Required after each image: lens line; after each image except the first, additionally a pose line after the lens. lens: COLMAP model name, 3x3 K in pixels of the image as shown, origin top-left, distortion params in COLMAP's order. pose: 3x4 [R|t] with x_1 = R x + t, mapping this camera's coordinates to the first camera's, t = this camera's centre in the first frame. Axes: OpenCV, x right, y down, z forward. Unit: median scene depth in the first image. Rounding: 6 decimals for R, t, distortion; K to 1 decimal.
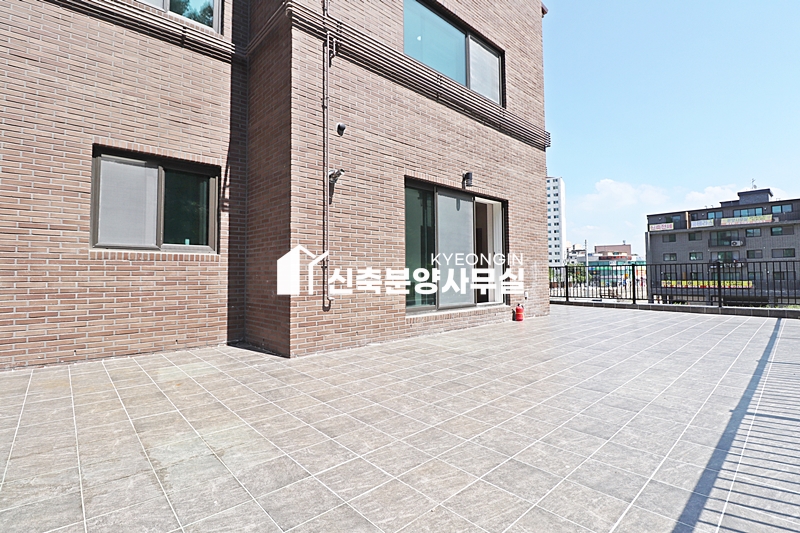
lens RADIAL K [[373.4, 0, 402.1], [0, 373.4, 271.5], [0, 0, 1]] dist [-0.014499, -0.000717]
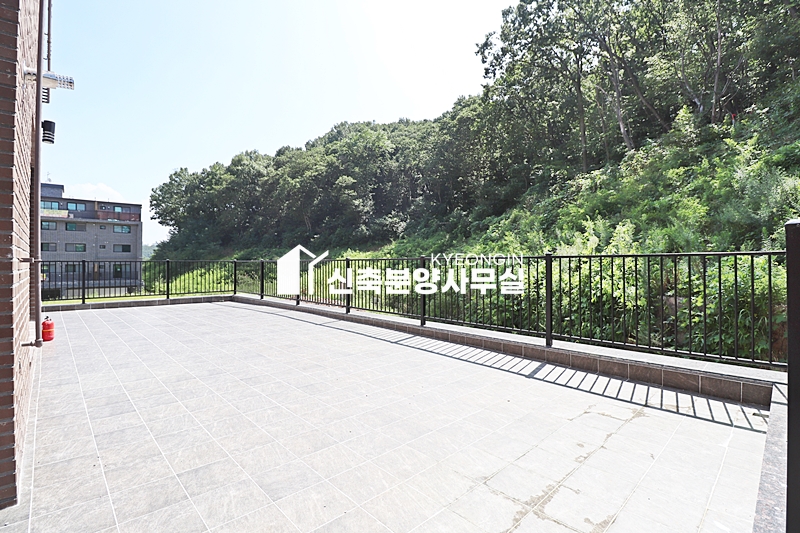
lens RADIAL K [[373.4, 0, 402.1], [0, 373.4, 262.0], [0, 0, 1]] dist [-0.014499, -0.000717]
pose [[-0.009055, 0.008813, 0.999920, -0.899331], [-0.003988, 0.999953, -0.008849, -0.034551], [-0.999951, -0.004068, -0.009020, 0.756106]]
